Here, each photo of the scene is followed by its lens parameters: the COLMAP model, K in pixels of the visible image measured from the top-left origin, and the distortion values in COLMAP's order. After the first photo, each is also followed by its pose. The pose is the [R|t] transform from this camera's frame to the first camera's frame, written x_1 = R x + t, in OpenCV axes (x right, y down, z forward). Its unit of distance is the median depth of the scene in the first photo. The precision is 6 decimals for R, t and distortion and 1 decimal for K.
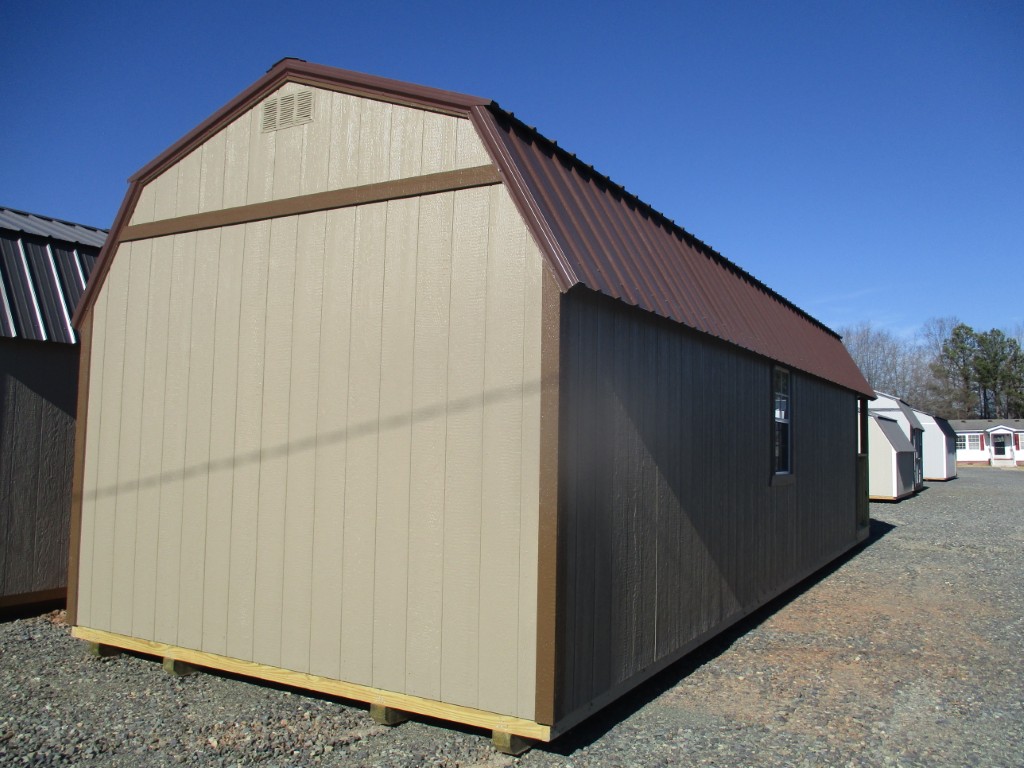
lens RADIAL K [[848.4, 0, 512.1], [0, 848.4, 382.3], [0, 0, 1]] dist [-0.031852, 0.028983]
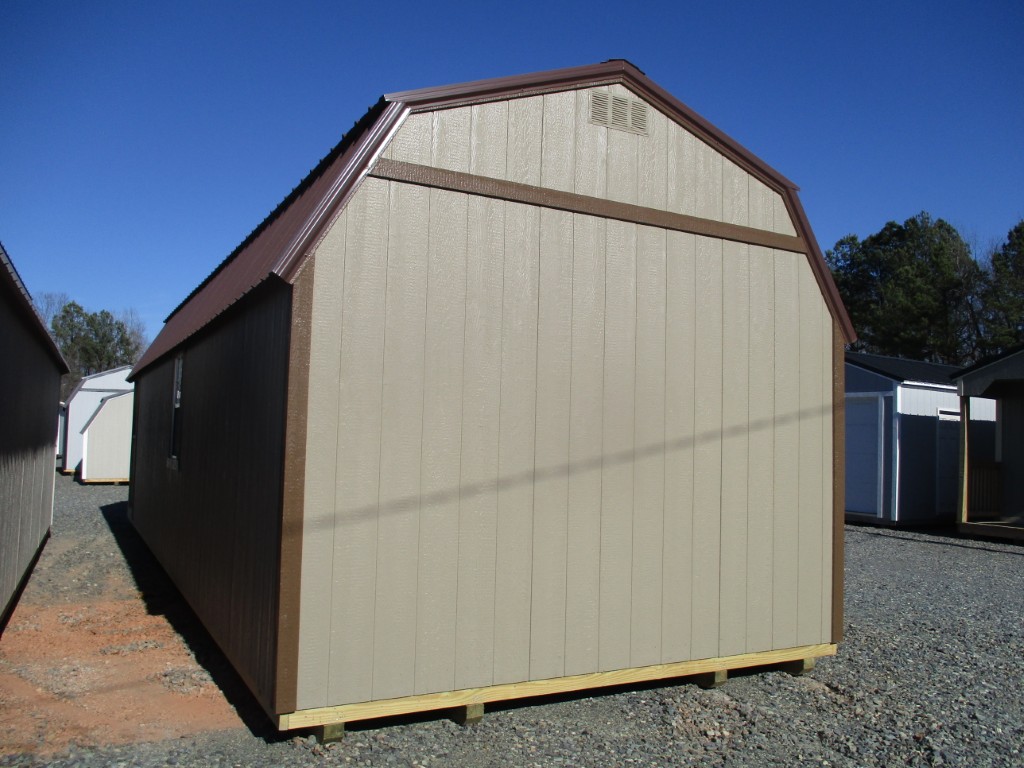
lens RADIAL K [[761.0, 0, 478.3], [0, 761.0, 393.5], [0, 0, 1]] dist [0.017805, -0.001311]
pose [[0.567608, 0.036541, 0.822487, -1.106364], [-0.075133, 0.997145, 0.007549, 0.011697], [-0.819863, -0.066081, 0.568733, 0.619111]]
